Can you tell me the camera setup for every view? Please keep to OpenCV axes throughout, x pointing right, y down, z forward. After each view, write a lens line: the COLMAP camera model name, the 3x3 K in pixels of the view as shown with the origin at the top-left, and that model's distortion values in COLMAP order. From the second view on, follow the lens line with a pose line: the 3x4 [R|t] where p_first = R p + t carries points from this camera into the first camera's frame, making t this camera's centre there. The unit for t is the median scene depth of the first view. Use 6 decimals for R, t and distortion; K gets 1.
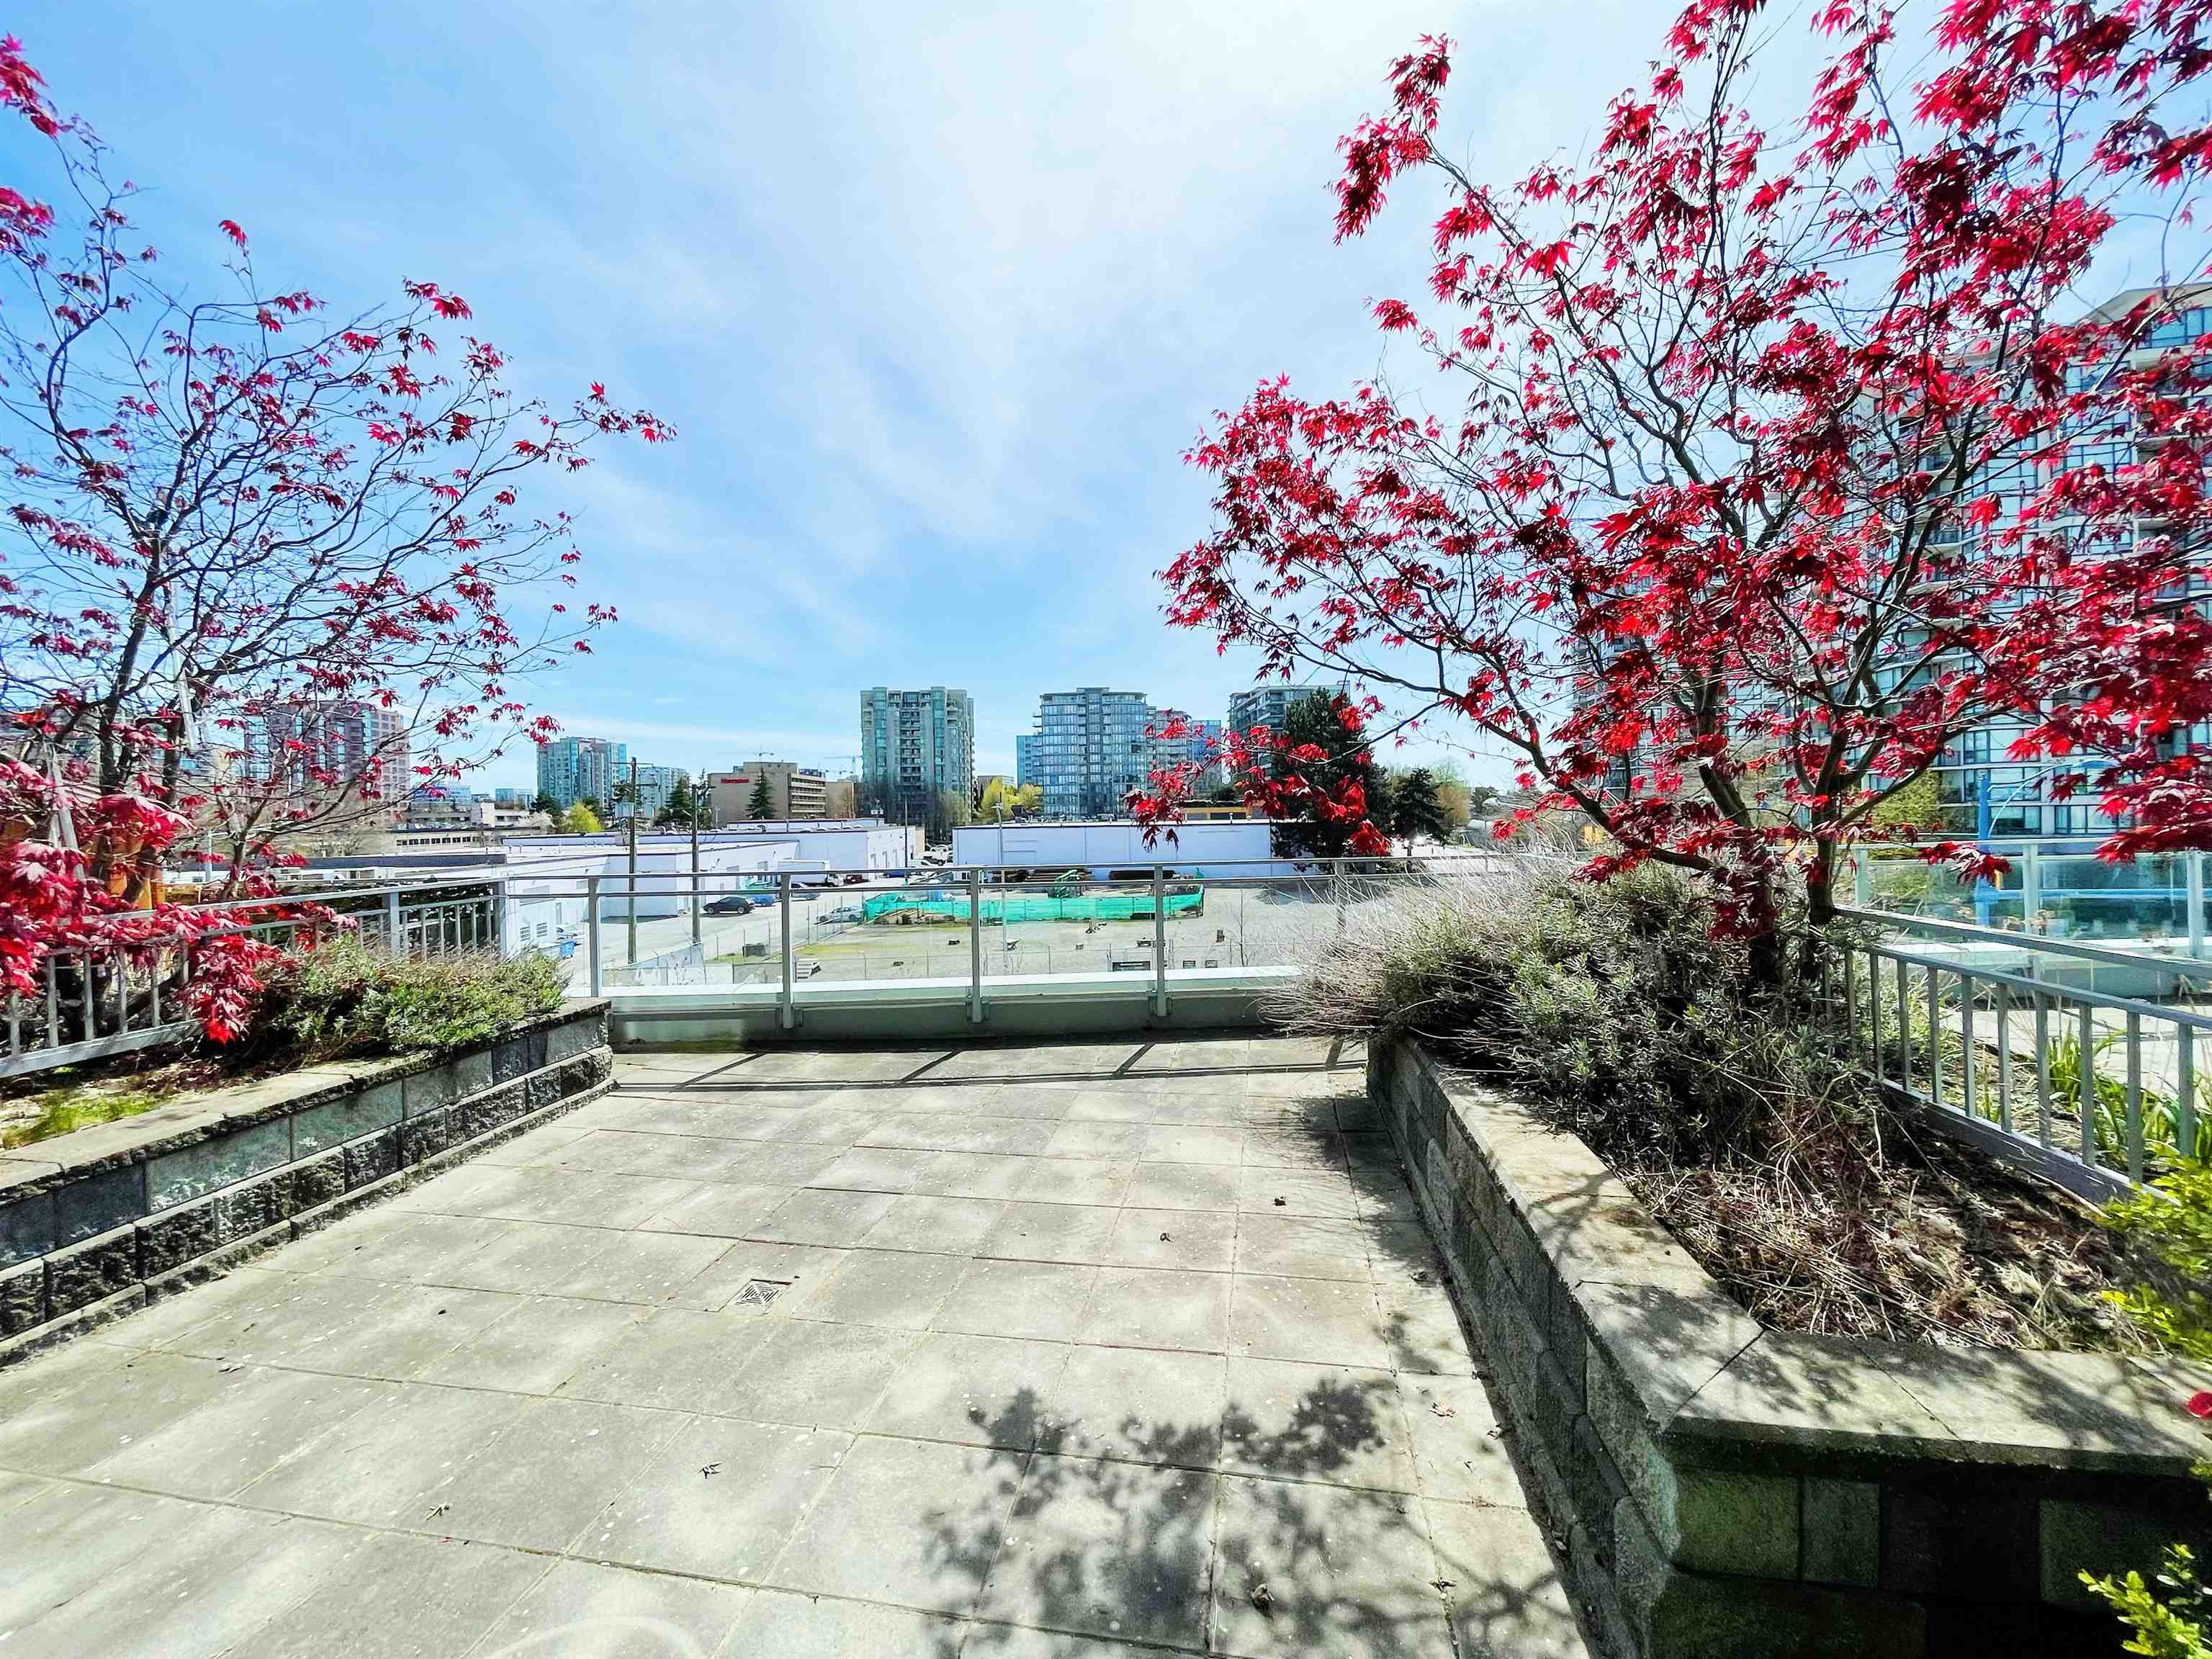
lens RADIAL K [[888.0, 0, 1112.9], [0, 888.0, 824.1], [0, 0, 1]] dist [0.000353, 0.000501]
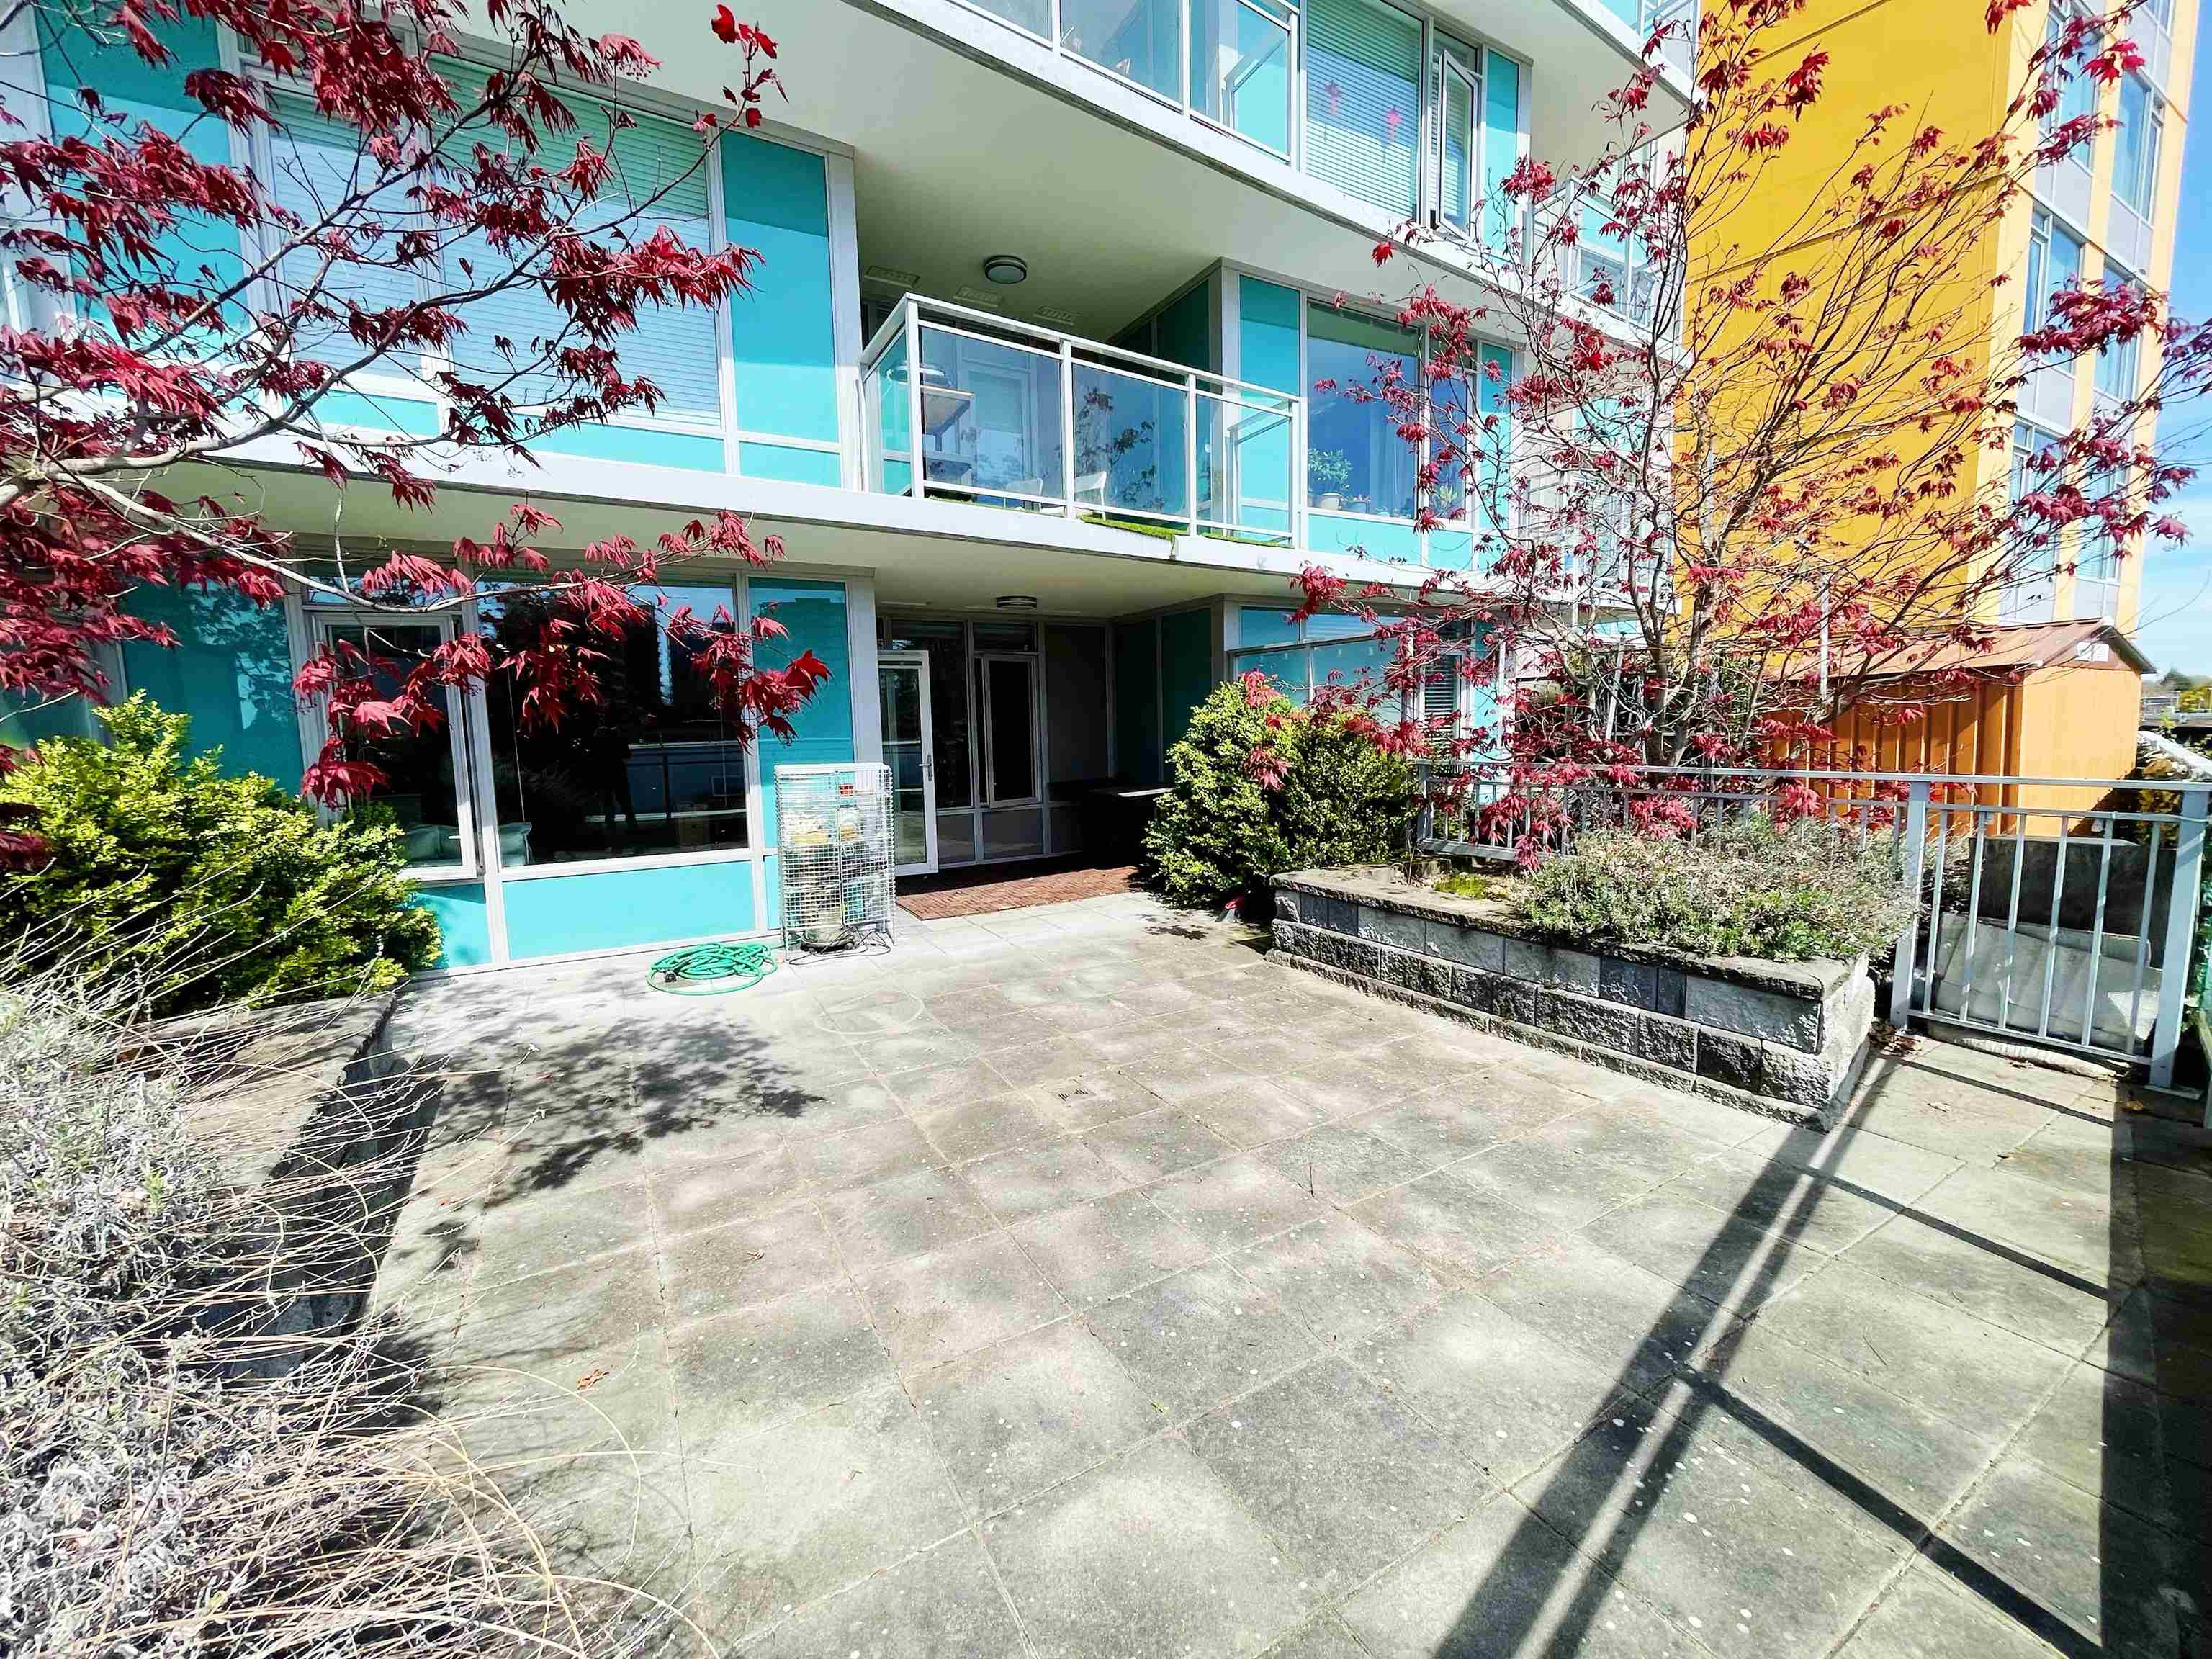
lens RADIAL K [[888.0, 0, 1098.5], [0, 888.0, 804.9], [0, 0, 1]] dist [0.000353, 0.000501]
pose [[-0.771361, 0.092597, -0.629626, 0.263405], [0.023688, 0.992850, 0.116995, -0.009102], [0.635957, 0.075331, -0.768039, 1.643394]]
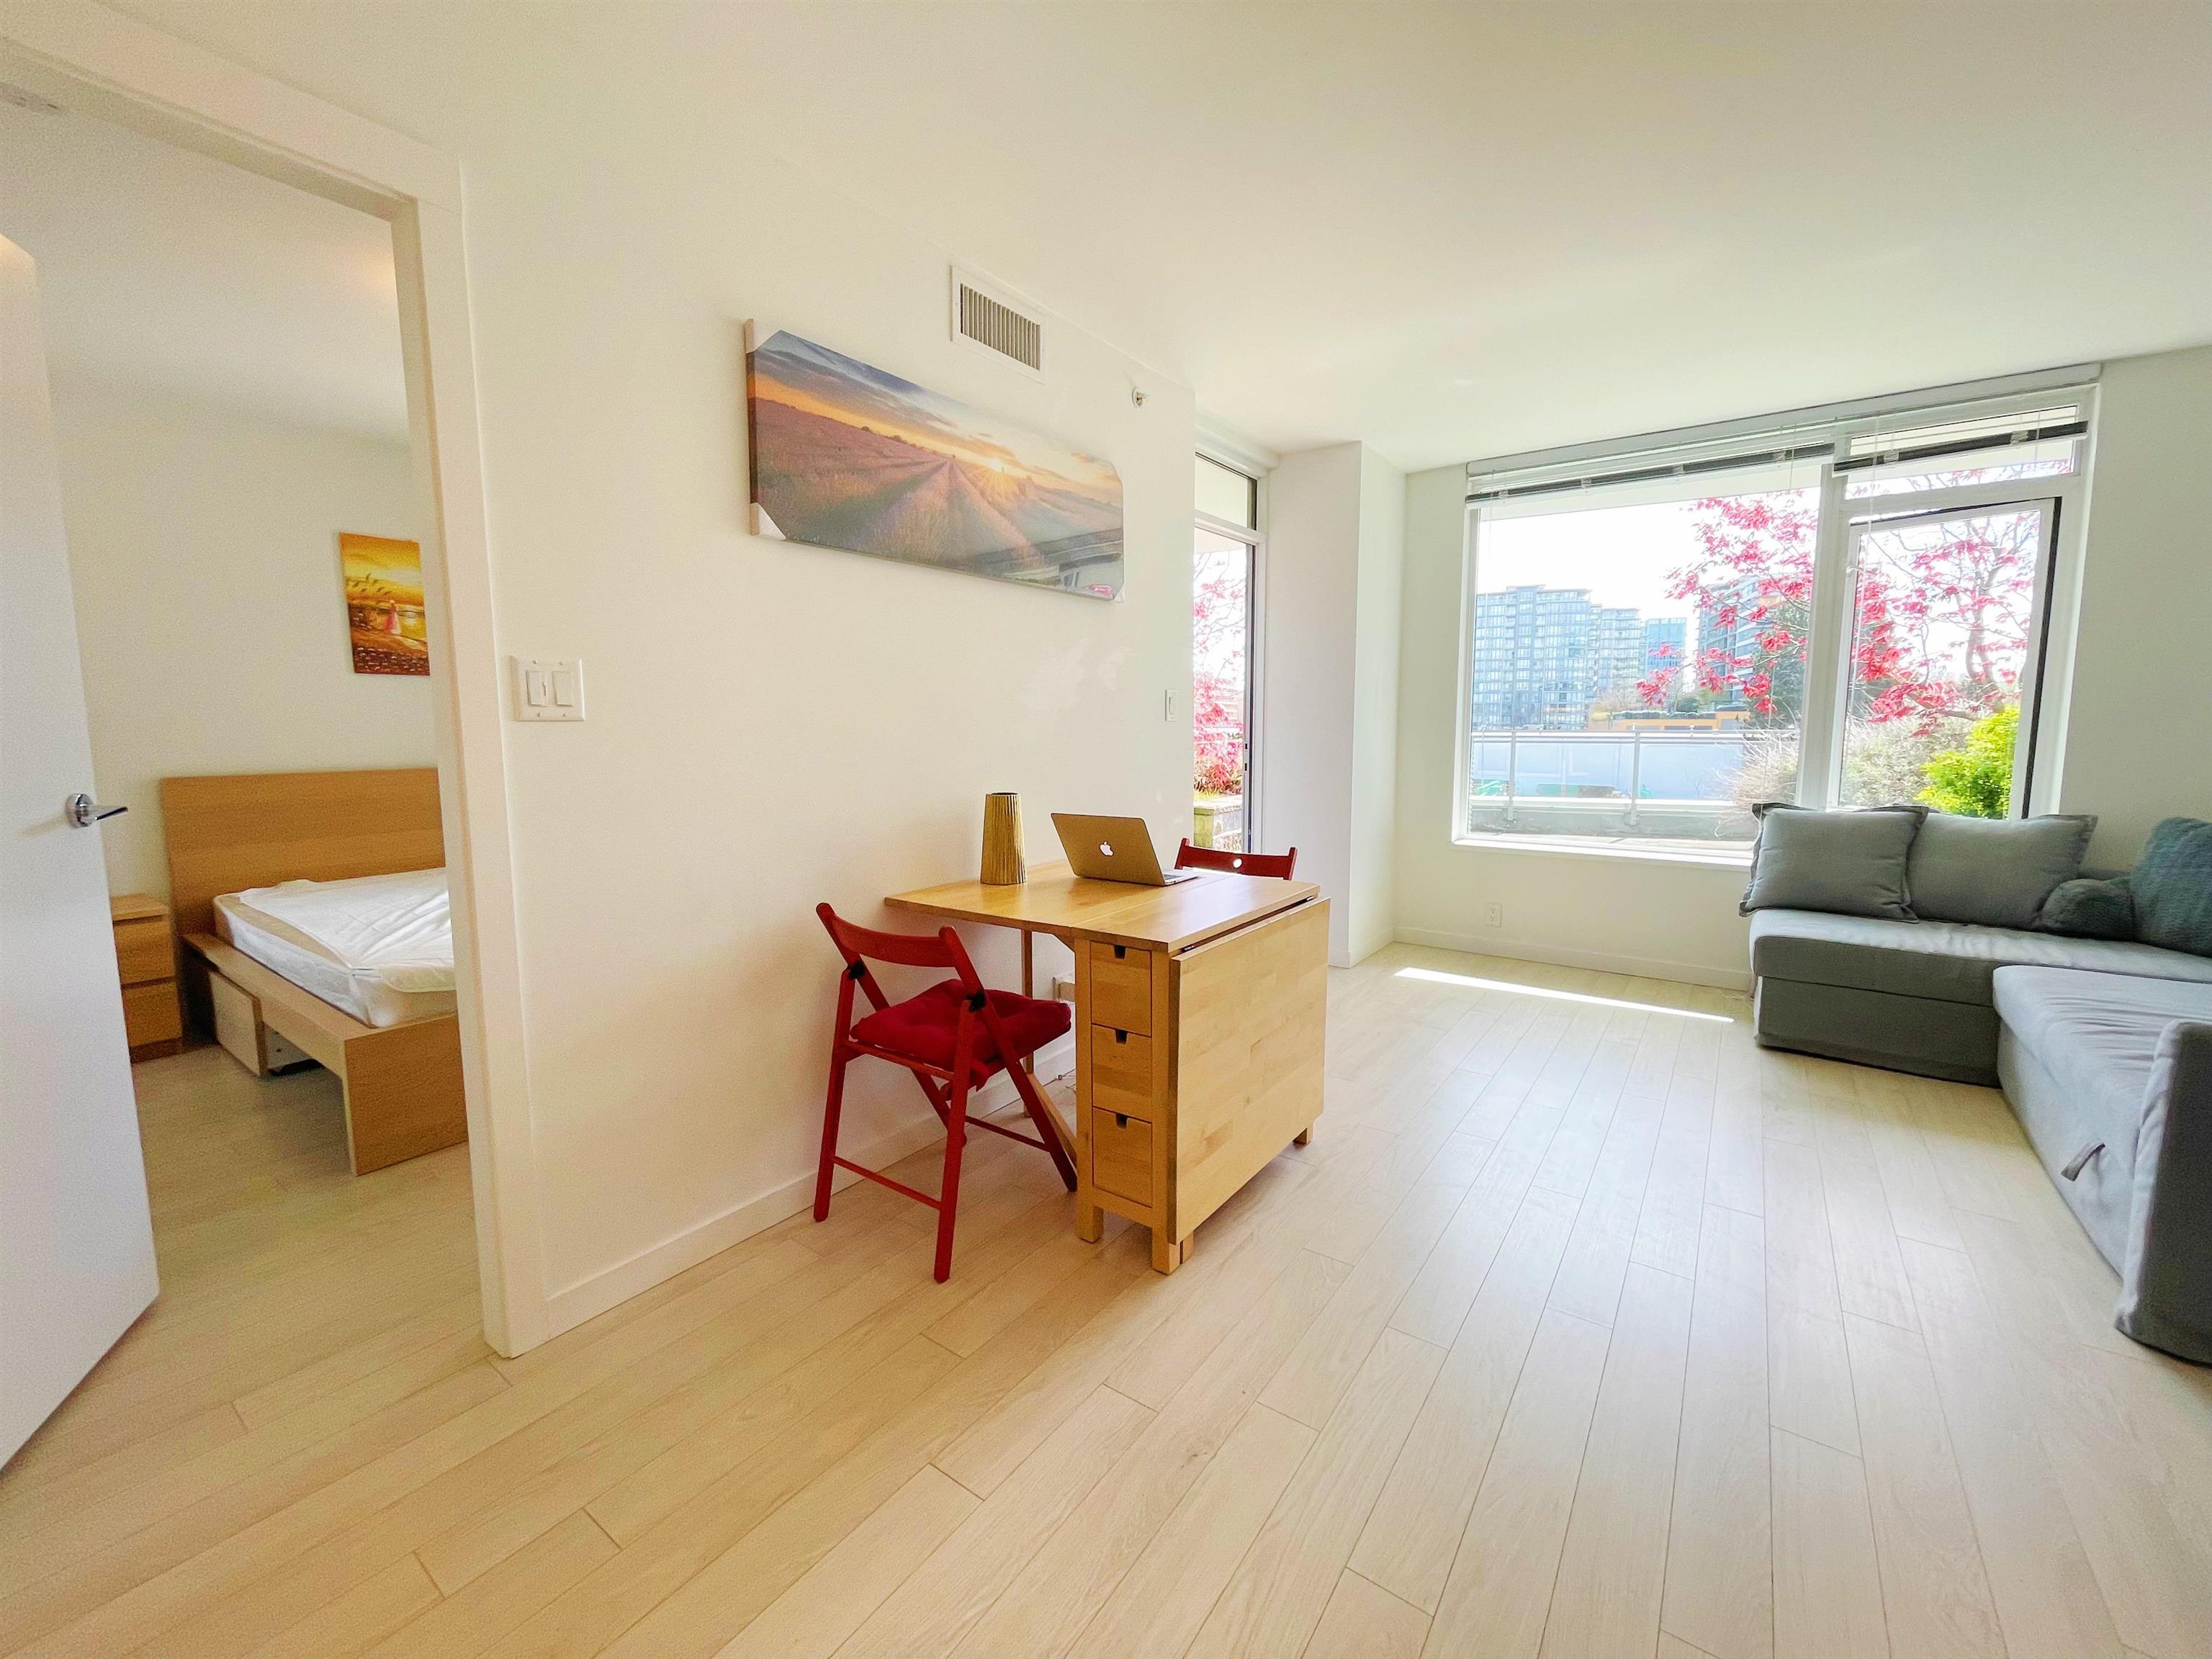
lens RADIAL K [[888.0, 0, 1119.6], [0, 888.0, 816.2], [0, 0, 1]] dist [0.000353, 0.000501]
pose [[0.905354, 0.063259, -0.419919, -0.139200], [-0.023497, 0.994790, 0.099201, 0.074019], [0.424007, -0.079945, 0.902124, -1.064858]]
